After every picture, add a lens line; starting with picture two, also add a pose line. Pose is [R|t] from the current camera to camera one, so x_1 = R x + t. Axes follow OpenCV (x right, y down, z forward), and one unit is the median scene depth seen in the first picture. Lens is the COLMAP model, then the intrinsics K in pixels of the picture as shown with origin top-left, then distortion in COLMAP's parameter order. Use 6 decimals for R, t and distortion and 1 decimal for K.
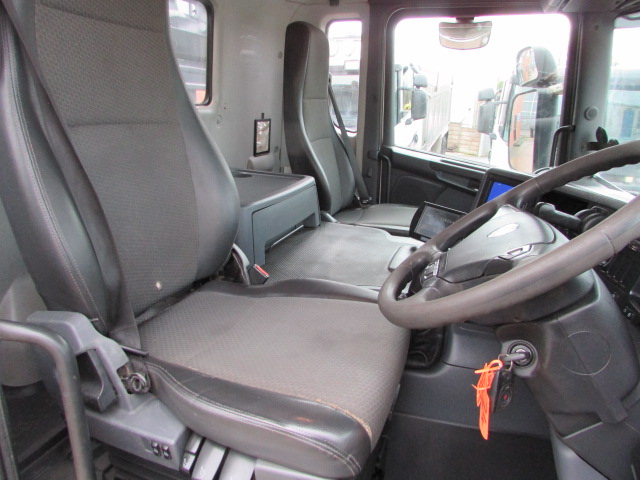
lens RADIAL K [[450.4, 0, 316.6], [0, 450.4, 237.8], [0, 0, 1]] dist [-0.008942, 0.000420]
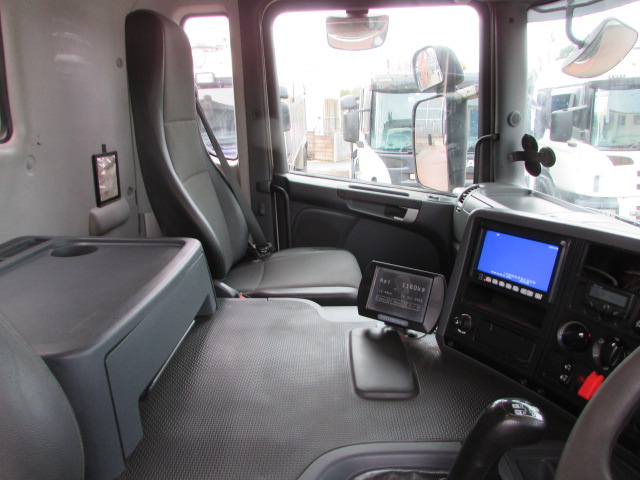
lens RADIAL K [[468.7, 0, 320.0], [0, 468.7, 240.0], [0, 0, 1]] dist [-0.024434, -0.004428]
pose [[0.951036, -0.128252, 0.281216, -0.021975], [0.137328, 0.990444, -0.012721, -0.074790], [-0.276898, 0.050717, 0.959560, 0.220077]]
